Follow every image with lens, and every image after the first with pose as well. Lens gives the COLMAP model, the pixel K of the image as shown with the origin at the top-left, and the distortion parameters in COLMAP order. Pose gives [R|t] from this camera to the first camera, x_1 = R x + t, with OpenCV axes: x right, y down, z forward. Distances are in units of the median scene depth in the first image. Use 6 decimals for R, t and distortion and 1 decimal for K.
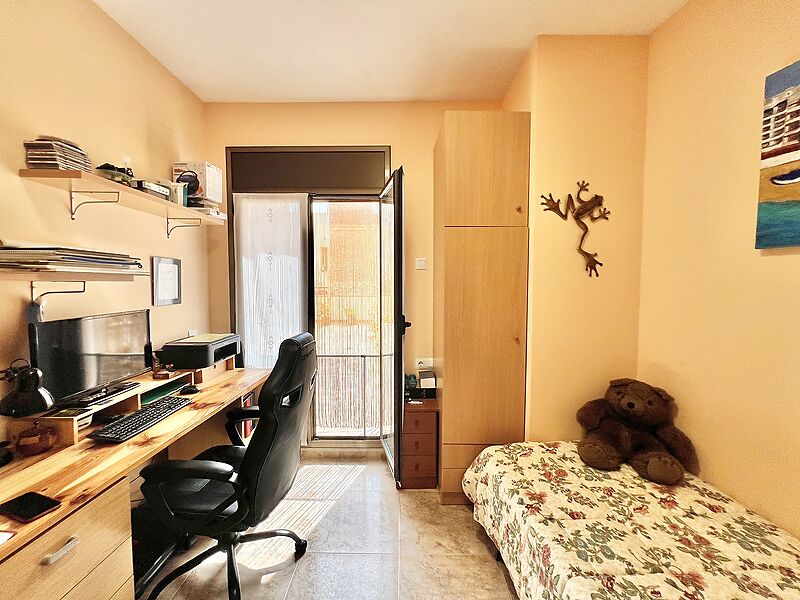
lens RADIAL K [[320.6, 0, 399.6], [0, 320.6, 300.2], [0, 0, 1]] dist [0.000646, 0.000033]
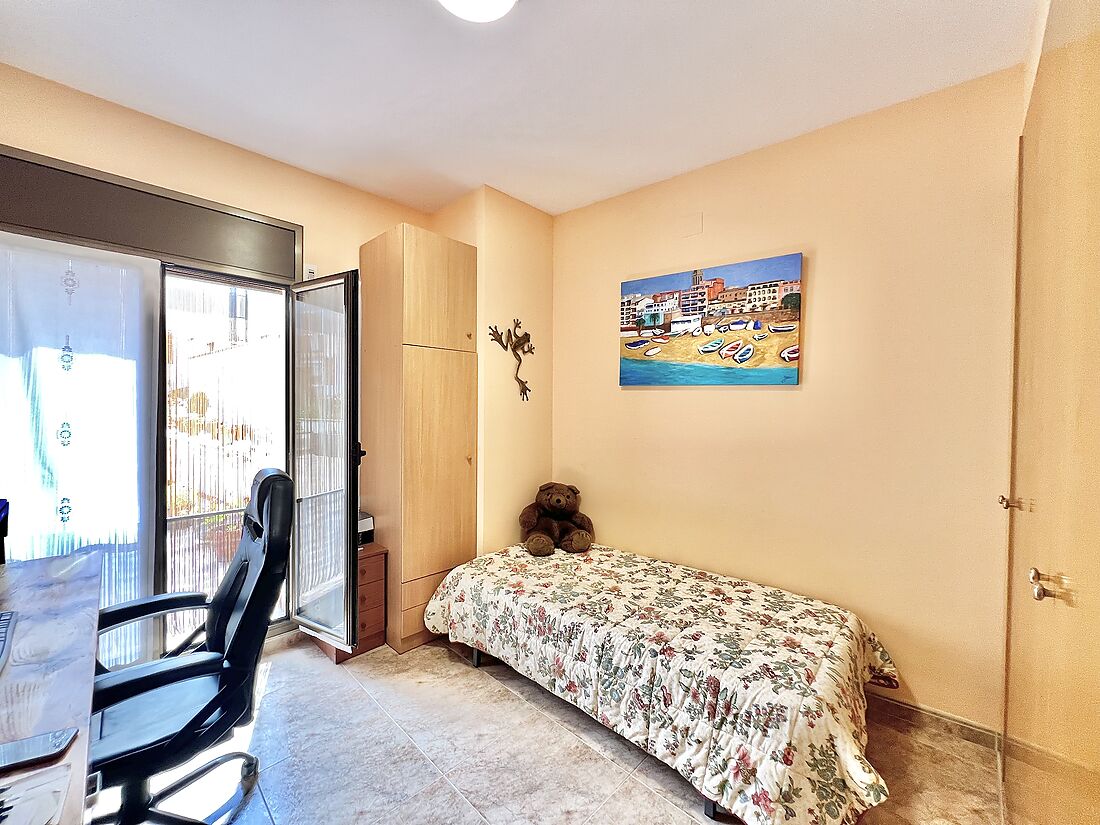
lens RADIAL K [[440.8, 0, 551.4], [0, 440.8, 411.4], [0, 0, 1]] dist [0.000646, 0.000033]
pose [[0.689135, -0.001341, 0.724631, -0.587444], [0.030629, 0.999158, -0.027279, 0.015830], [-0.723985, 0.040994, 0.688597, -0.216528]]
